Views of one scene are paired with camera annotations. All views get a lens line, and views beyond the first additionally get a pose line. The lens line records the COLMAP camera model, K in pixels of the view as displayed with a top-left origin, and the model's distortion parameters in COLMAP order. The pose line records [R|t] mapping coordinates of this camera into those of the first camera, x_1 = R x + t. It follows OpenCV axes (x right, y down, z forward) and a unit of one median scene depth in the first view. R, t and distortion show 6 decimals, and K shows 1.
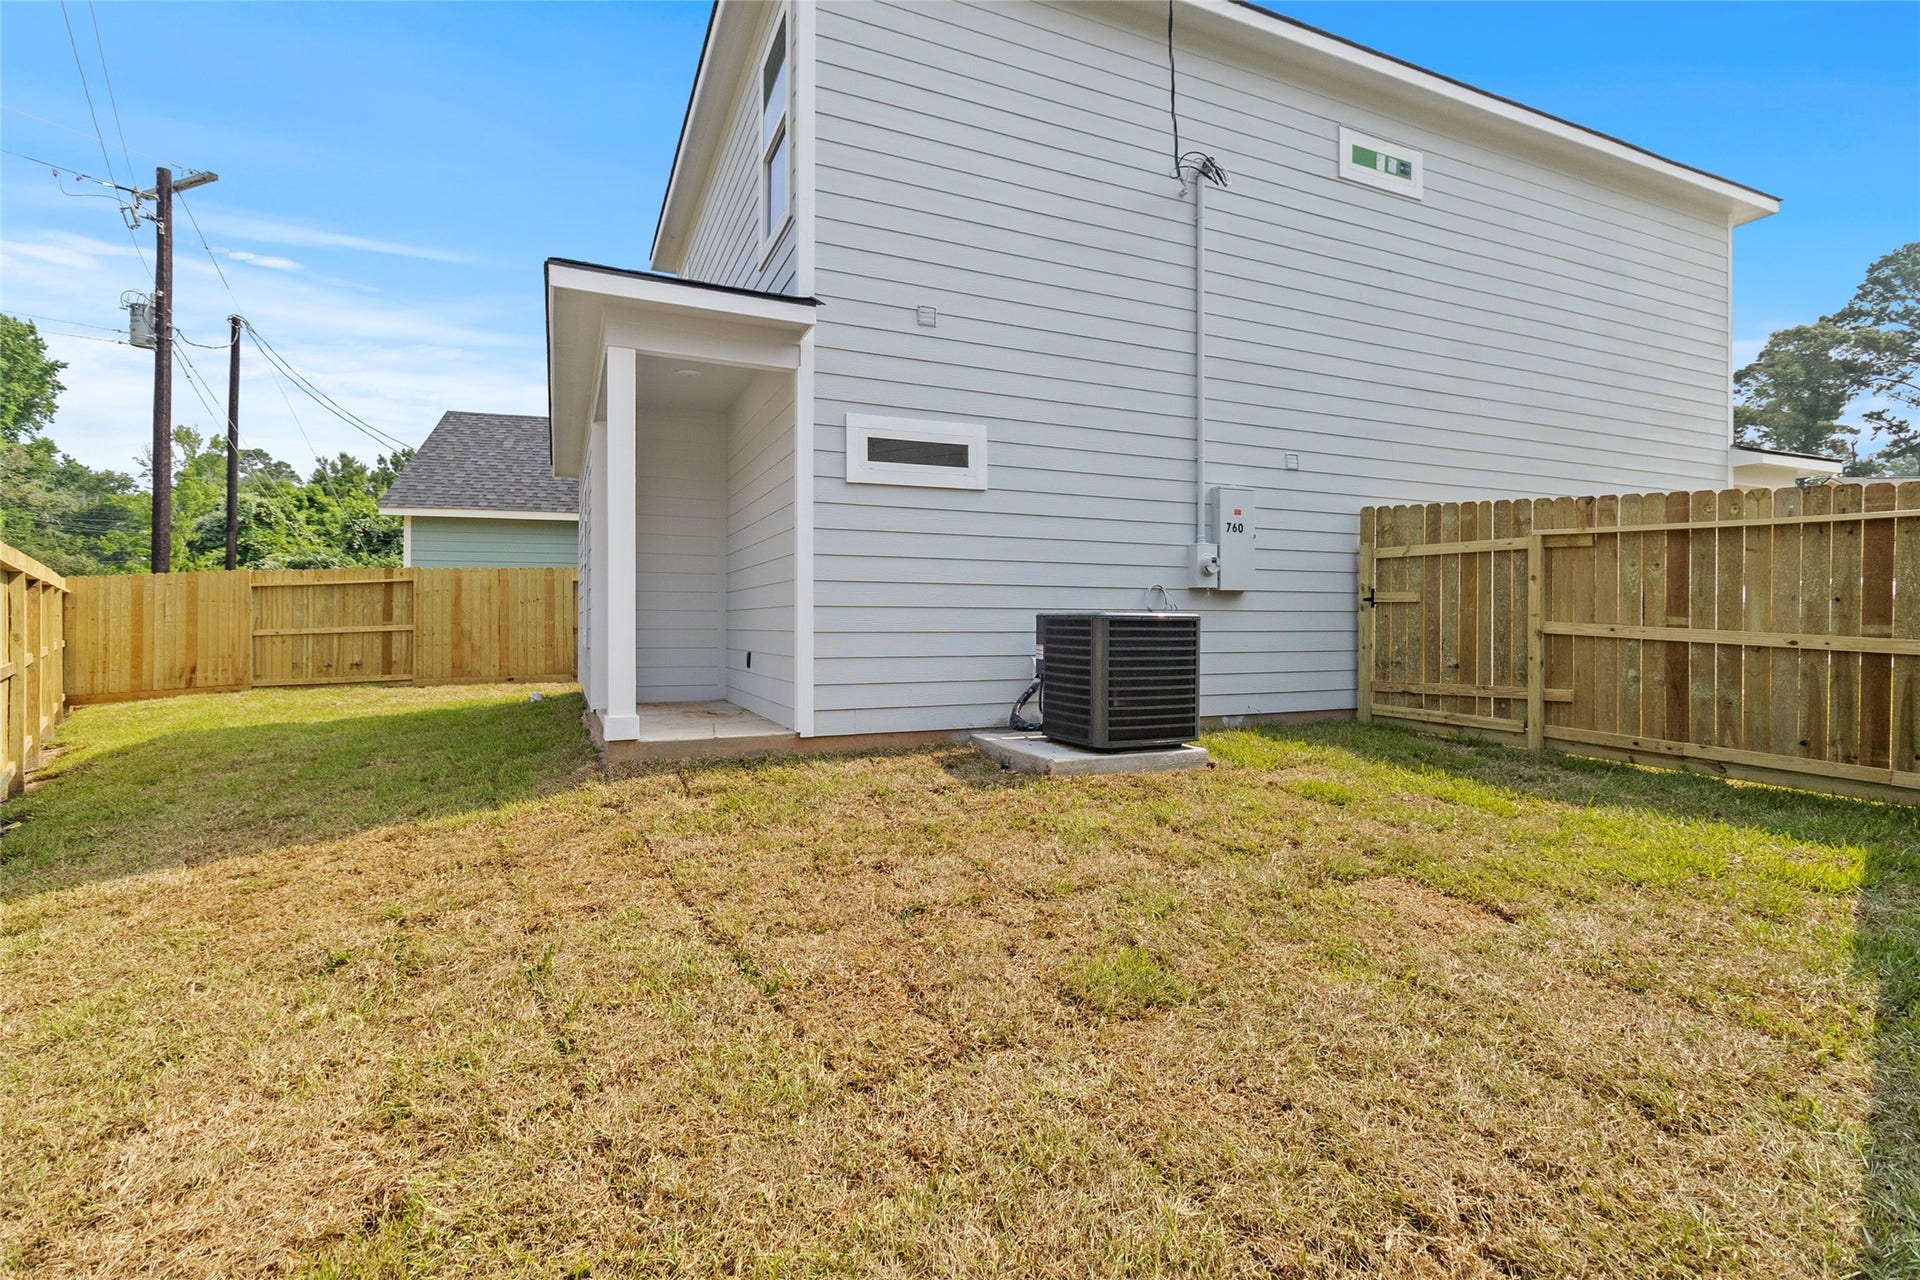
lens RADIAL K [[879.1, 0, 951.0], [0, 879.1, 624.9], [0, 0, 1]] dist [0.000030, 0.001256]
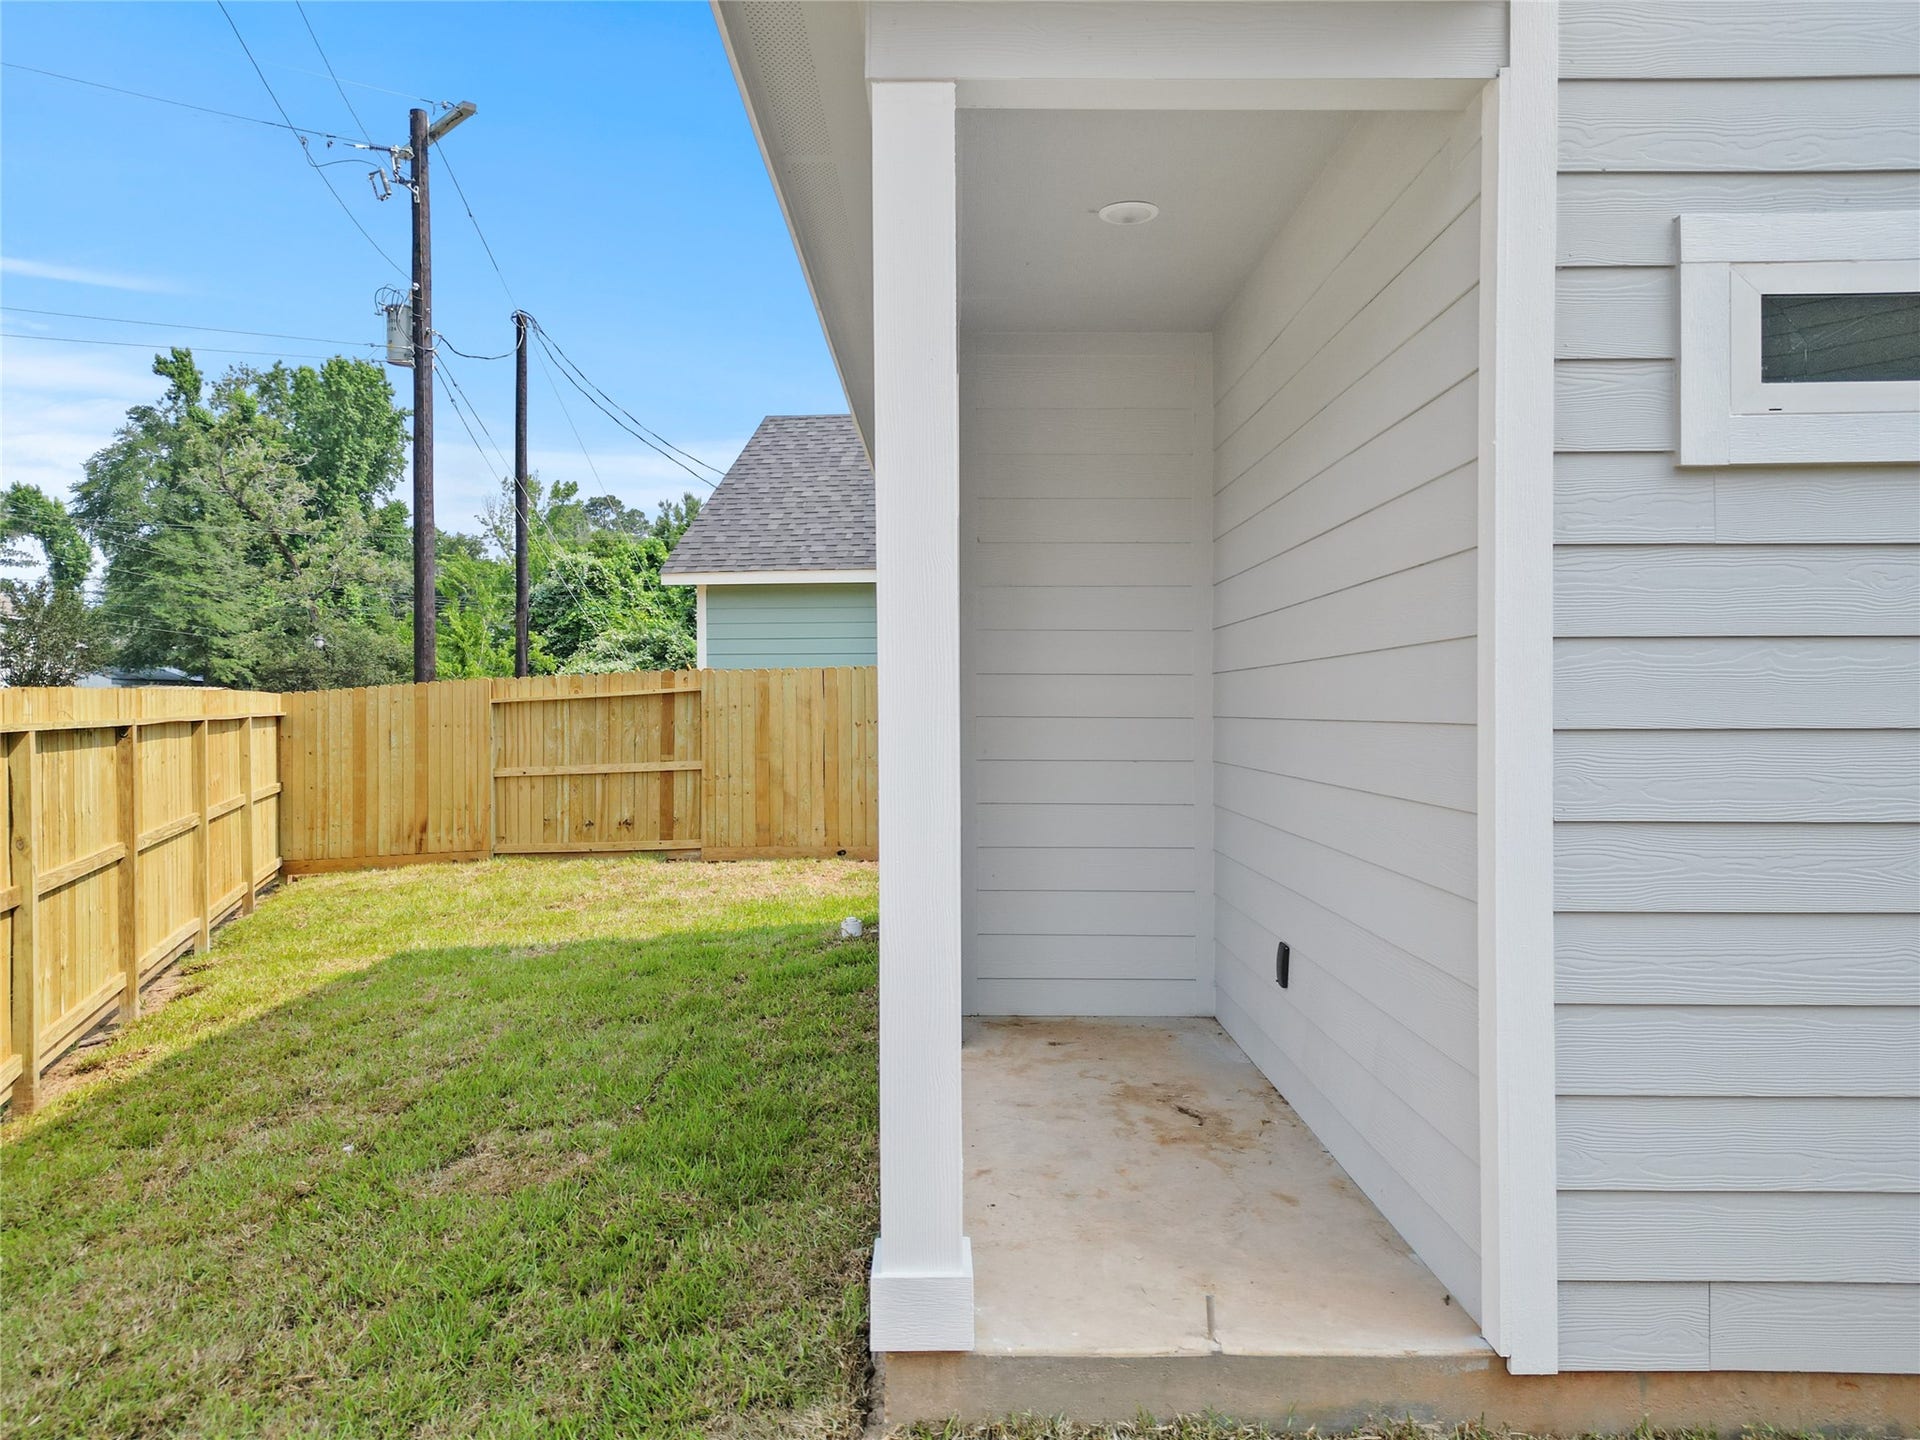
lens RADIAL K [[1340.7, 0, 941.2], [0, 1340.7, 693.7], [0, 0, 1]] dist [0.084612, -0.067893]
pose [[0.908897, -0.008539, -0.416934, -0.059825], [0.003100, 0.999901, -0.013720, -0.034070], [0.417009, 0.011178, 0.908833, 0.204079]]
